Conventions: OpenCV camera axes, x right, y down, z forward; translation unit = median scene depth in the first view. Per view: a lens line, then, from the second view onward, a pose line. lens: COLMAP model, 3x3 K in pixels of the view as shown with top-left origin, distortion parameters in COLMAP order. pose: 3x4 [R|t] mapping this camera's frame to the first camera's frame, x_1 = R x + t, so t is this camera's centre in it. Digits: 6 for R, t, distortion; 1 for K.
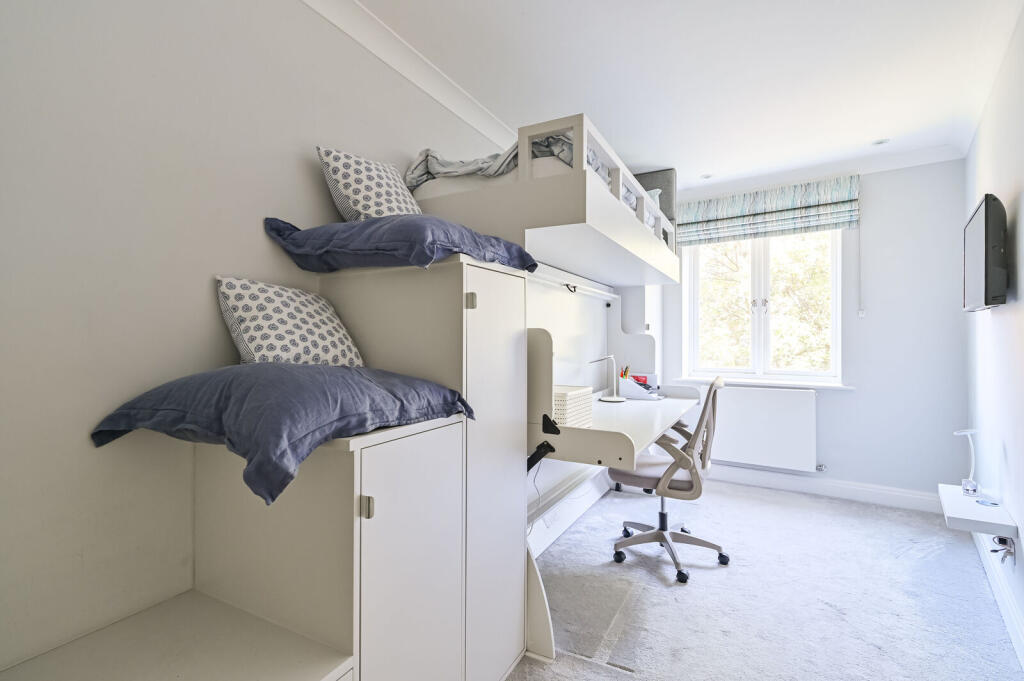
lens RADIAL K [[466.3, 0, 512.0], [0, 466.3, 340.5], [0, 0, 1]] dist [0.003558, 0.000794]
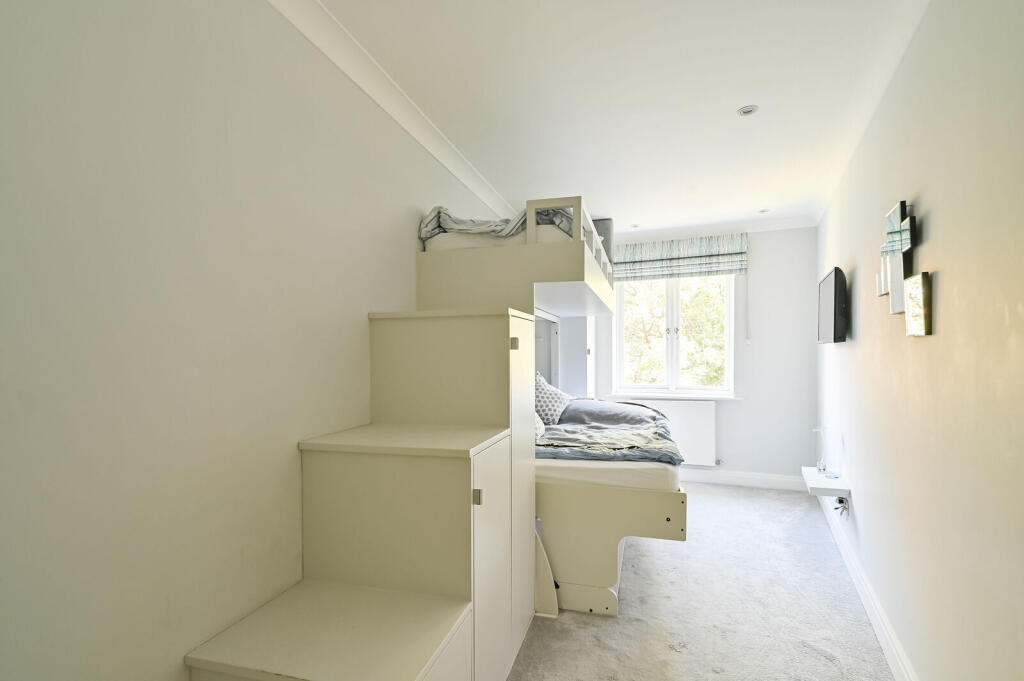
lens RADIAL K [[470.9, 0, 512.0], [0, 470.9, 365.6], [0, 0, 1]] dist [0.000789, 0.000073]
pose [[0.976855, -0.010468, 0.213648, -0.254549], [0.005953, 0.999745, 0.021765, -0.034396], [-0.213821, -0.019989, 0.976668, -0.199558]]
